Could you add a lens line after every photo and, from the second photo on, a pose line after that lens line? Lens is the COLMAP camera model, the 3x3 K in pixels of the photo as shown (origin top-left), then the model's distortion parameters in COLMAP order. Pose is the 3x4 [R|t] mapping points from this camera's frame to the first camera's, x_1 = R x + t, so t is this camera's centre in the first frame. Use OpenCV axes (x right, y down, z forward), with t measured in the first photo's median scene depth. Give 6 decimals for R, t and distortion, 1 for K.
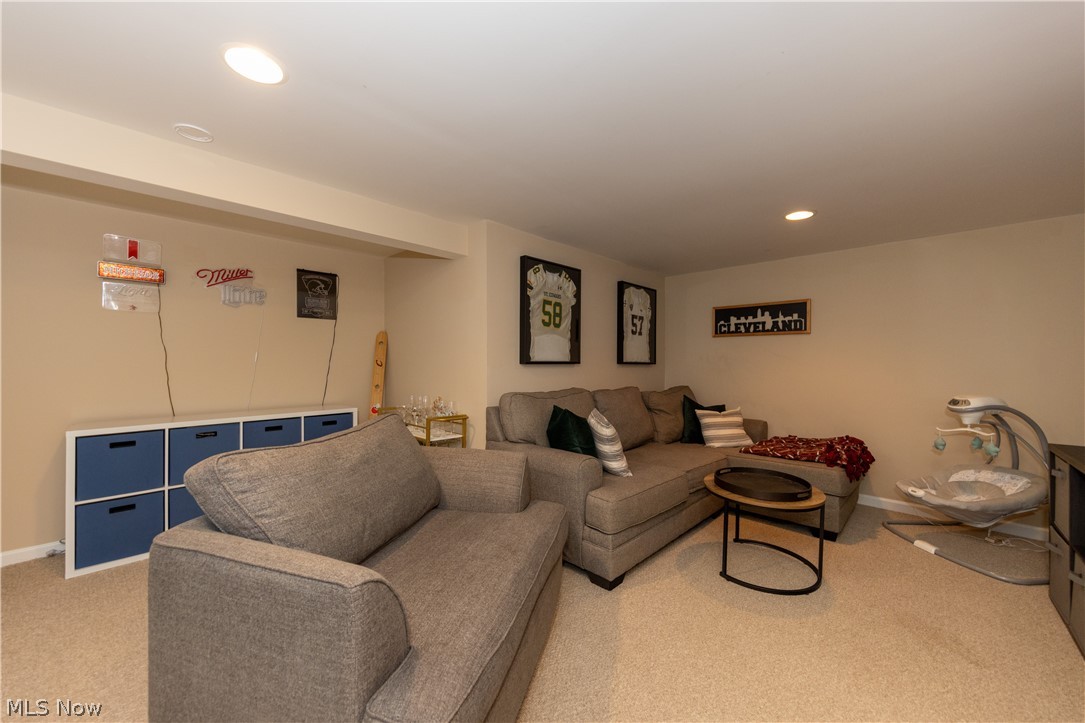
lens RADIAL K [[434.1, 0, 542.5], [0, 434.1, 361.5], [0, 0, 1]] dist [0.001895, 0.000187]
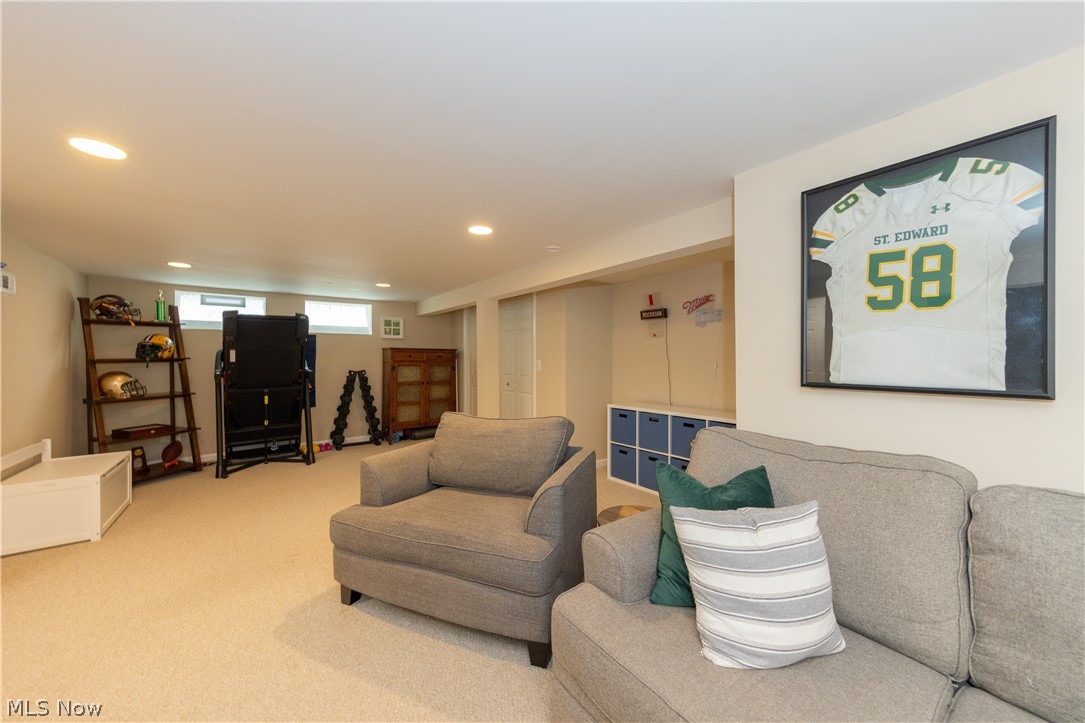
lens RADIAL K [[407.2, 0, 542.5], [0, 407.2, 361.5], [0, 0, 1]] dist [-0.000527, -0.000204]
pose [[-0.215020, 0.006126, -0.976590, 0.513622], [-0.000046, 0.999980, 0.006282, -0.028440], [0.976610, 0.001396, -0.215016, 0.740413]]
